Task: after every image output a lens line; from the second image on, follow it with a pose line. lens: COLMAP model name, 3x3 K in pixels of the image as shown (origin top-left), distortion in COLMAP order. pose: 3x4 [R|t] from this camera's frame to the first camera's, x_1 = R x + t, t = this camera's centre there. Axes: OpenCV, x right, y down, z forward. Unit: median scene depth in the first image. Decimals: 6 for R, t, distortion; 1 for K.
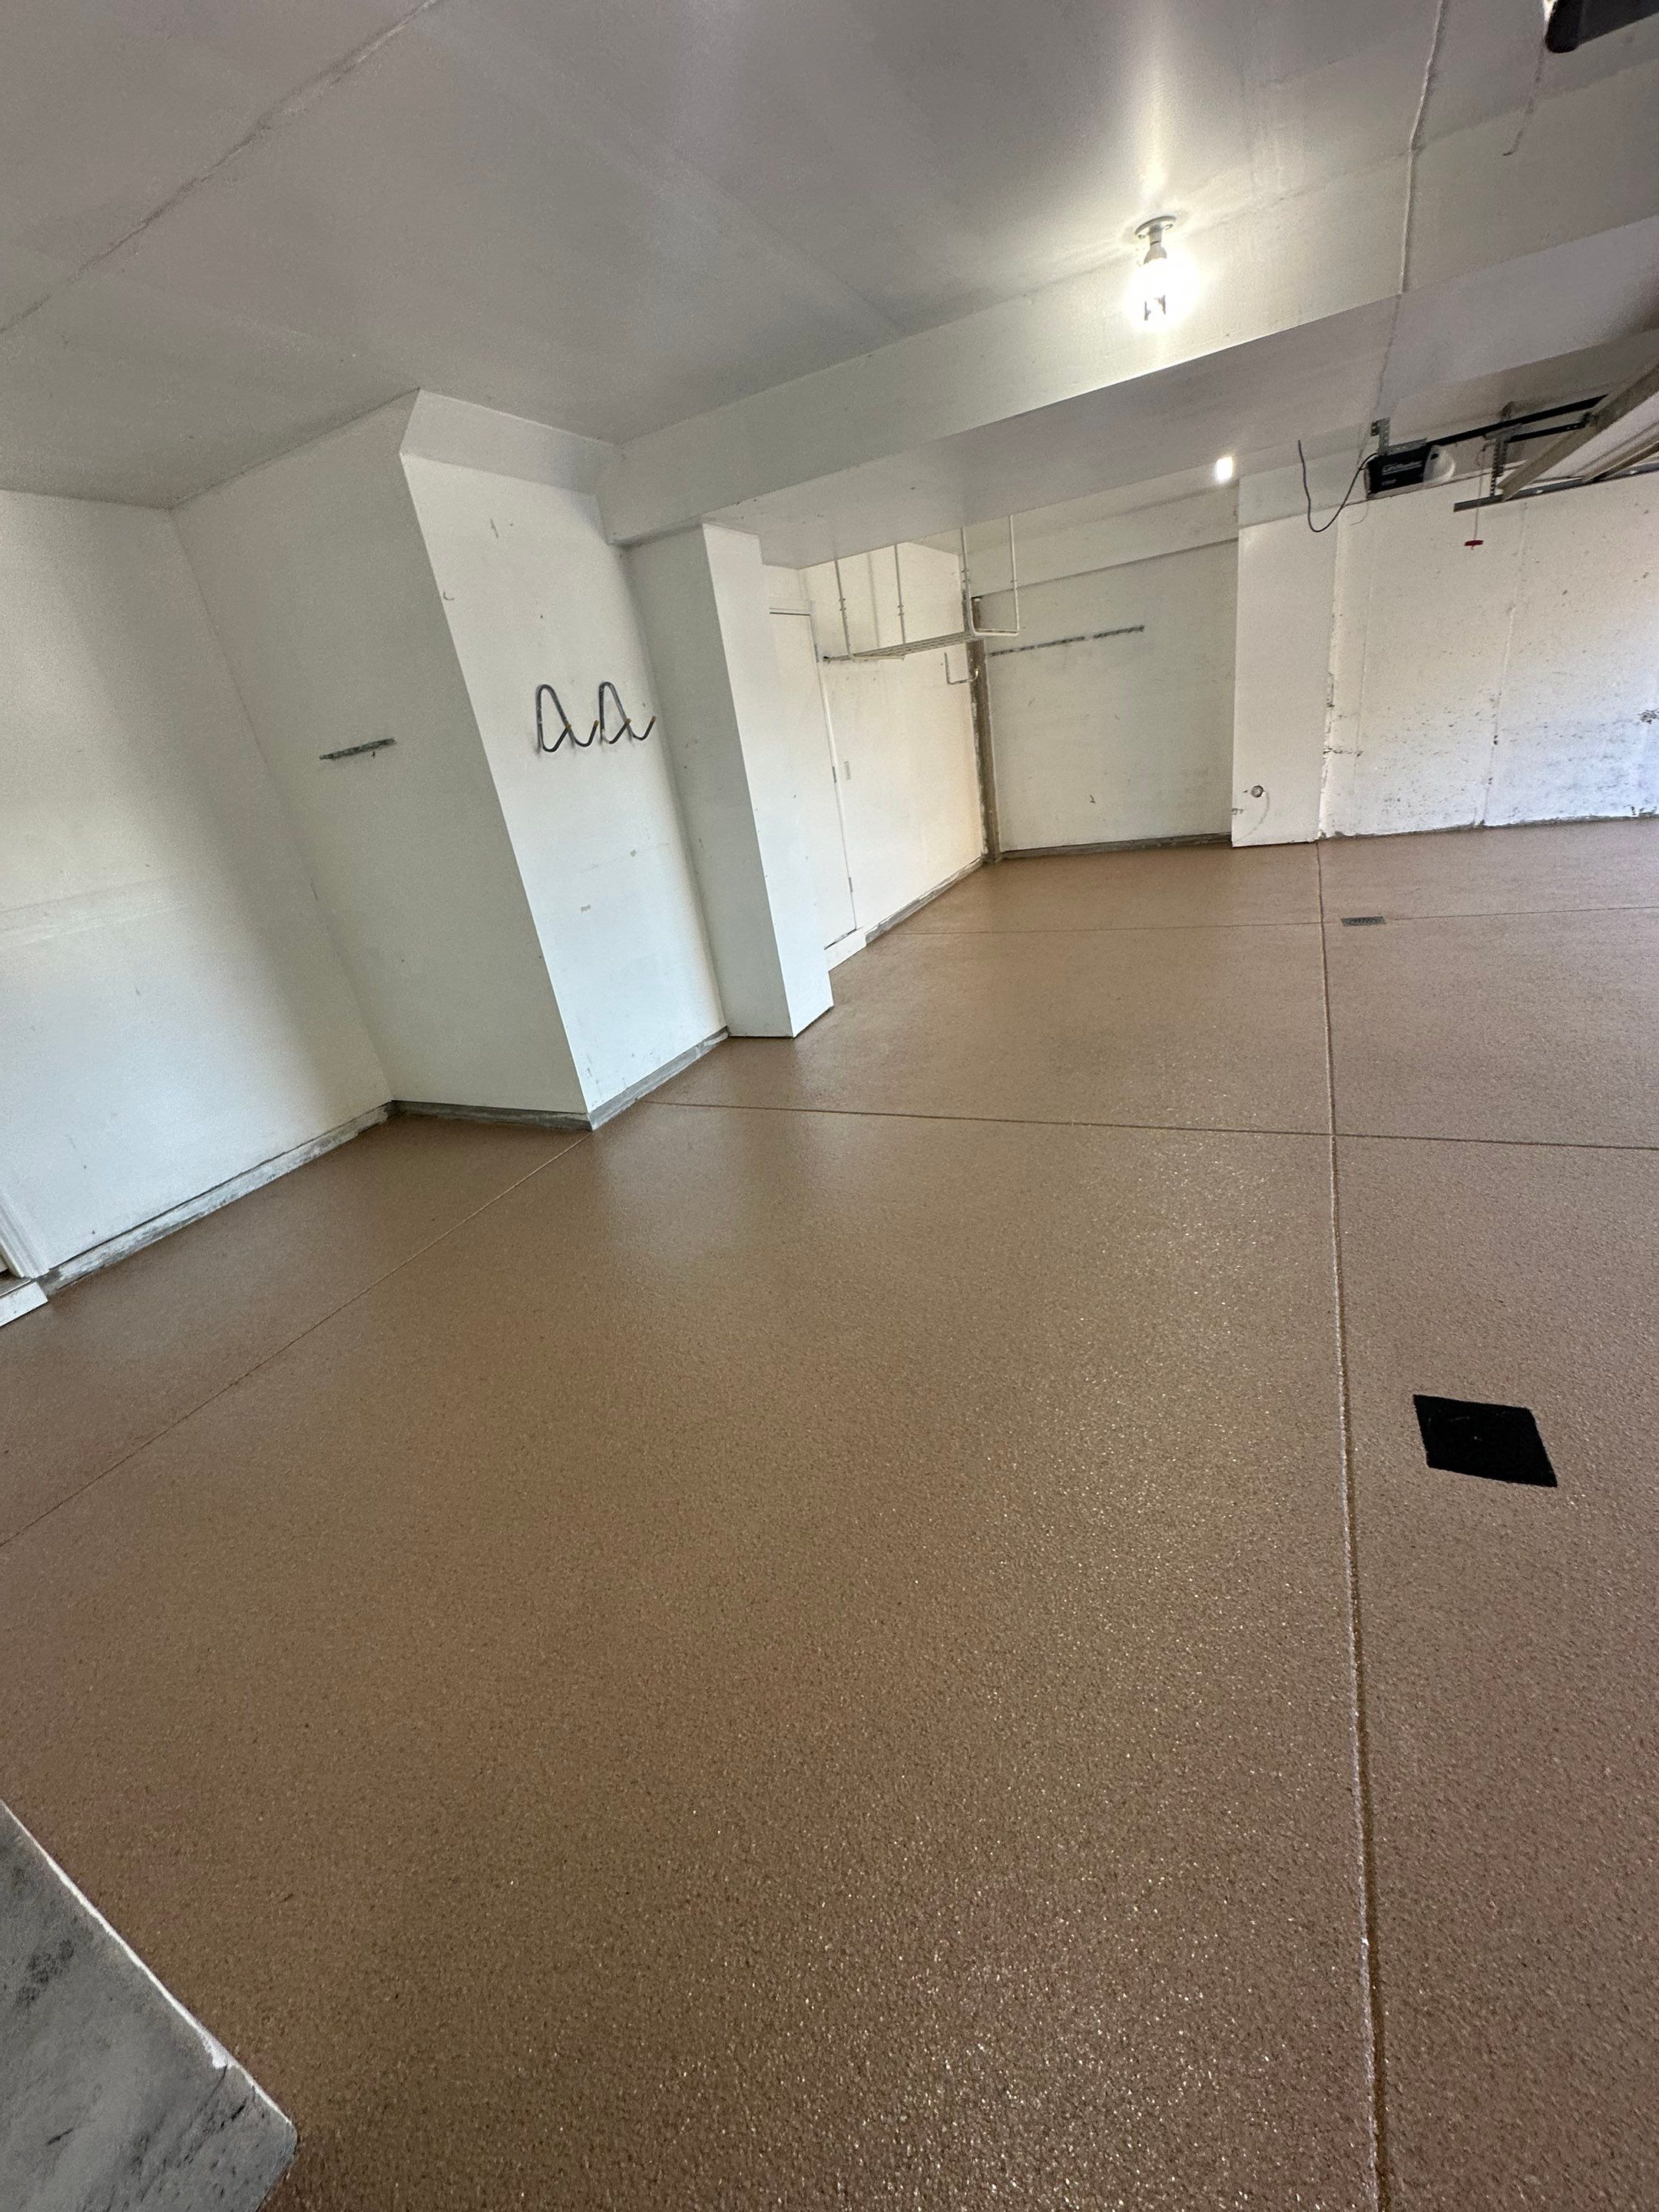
lens RADIAL K [[881.2, 0, 830.3], [0, 881.2, 1103.0], [0, 0, 1]] dist [-0.004135, 0.000289]
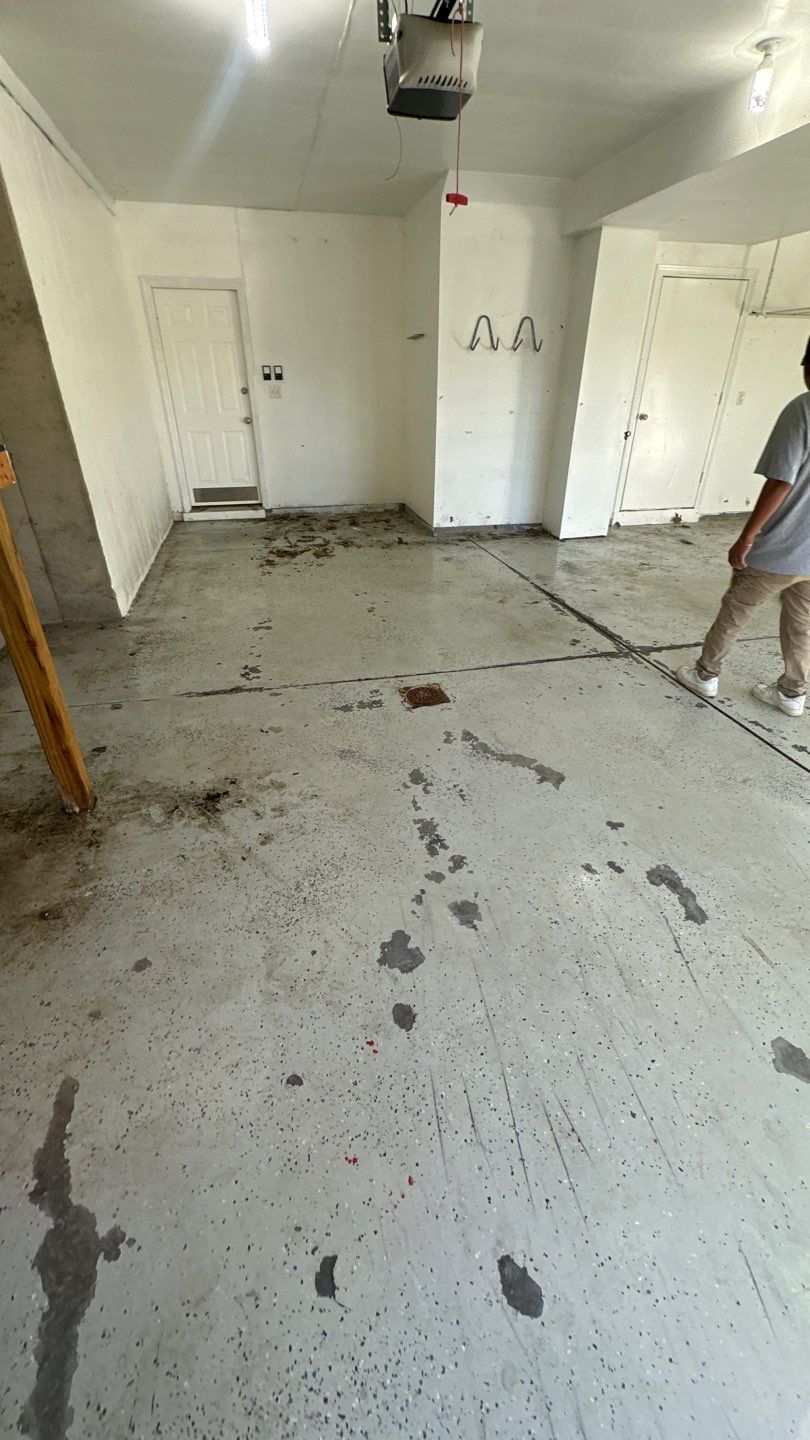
lens RADIAL K [[571.5, 0, 404.6], [0, 571.5, 717.7], [0, 0, 1]] dist [-0.001285, -0.000588]
pose [[0.622718, 0.524288, -0.580814, 0.498624], [-0.395443, 0.851407, 0.344574, -0.030873], [0.675165, 0.015107, 0.737512, -0.069423]]
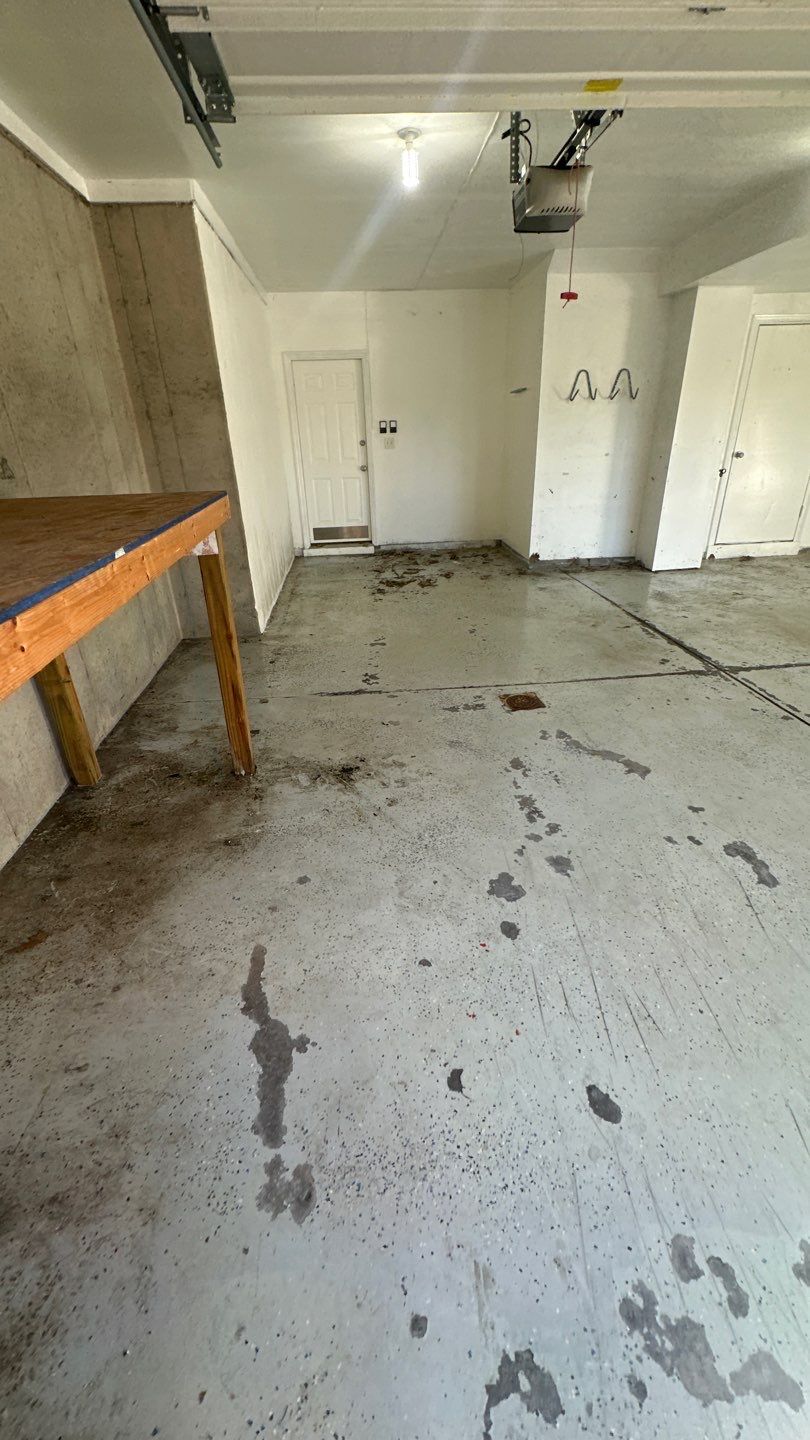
lens RADIAL K [[571.5, 0, 405.7], [0, 571.5, 718.3], [0, 0, 1]] dist [-0.001285, -0.000588]
pose [[0.512003, 0.507192, -0.693260, 0.547912], [-0.381246, 0.857401, 0.345710, -0.019299], [0.769743, 0.087298, 0.632356, -0.131274]]
